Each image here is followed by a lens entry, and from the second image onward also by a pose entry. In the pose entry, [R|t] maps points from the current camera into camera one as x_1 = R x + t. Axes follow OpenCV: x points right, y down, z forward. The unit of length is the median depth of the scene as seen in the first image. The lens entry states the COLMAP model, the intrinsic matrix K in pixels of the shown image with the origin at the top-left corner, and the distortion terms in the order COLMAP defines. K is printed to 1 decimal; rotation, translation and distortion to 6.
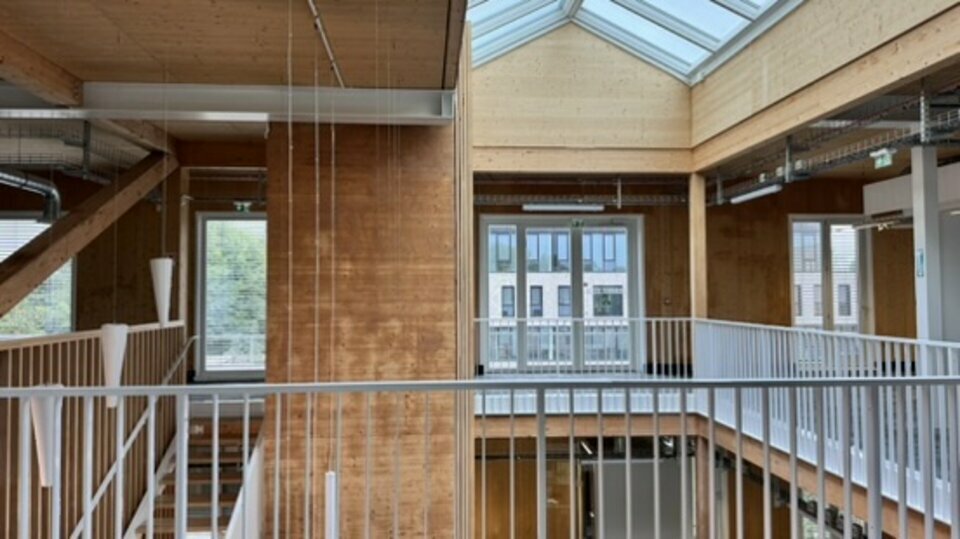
lens RADIAL K [[682.3, 0, 480.0], [0, 682.3, 269.5], [0, 0, 1]] dist [0.008674, 0.000827]
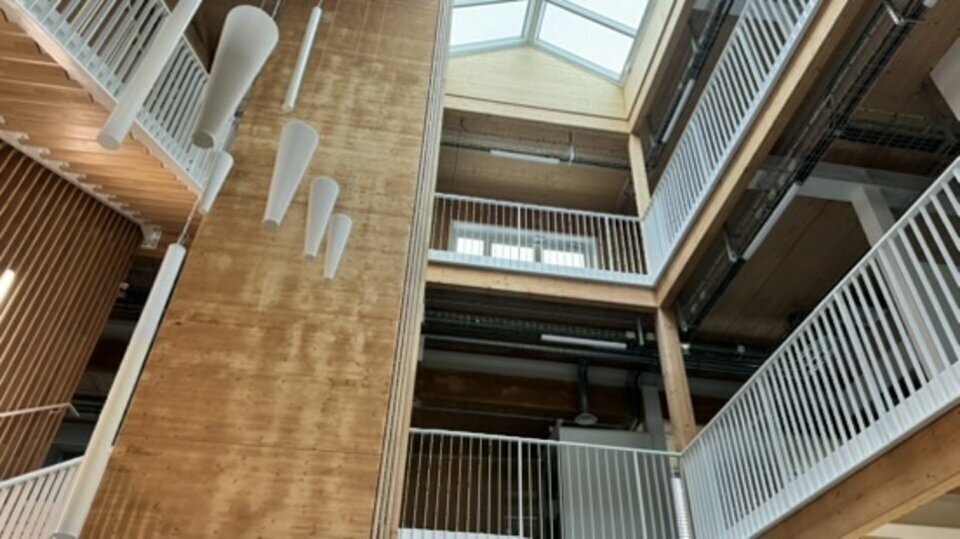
lens RADIAL K [[682.3, 0, 480.0], [0, 682.3, 269.5], [0, 0, 1]] dist [0.008674, 0.000827]
pose [[0.998183, 0.054471, 0.025748, 0.037236], [-0.028876, 0.807581, -0.589049, 1.044071], [-0.052880, 0.587235, 0.807687, 0.256726]]
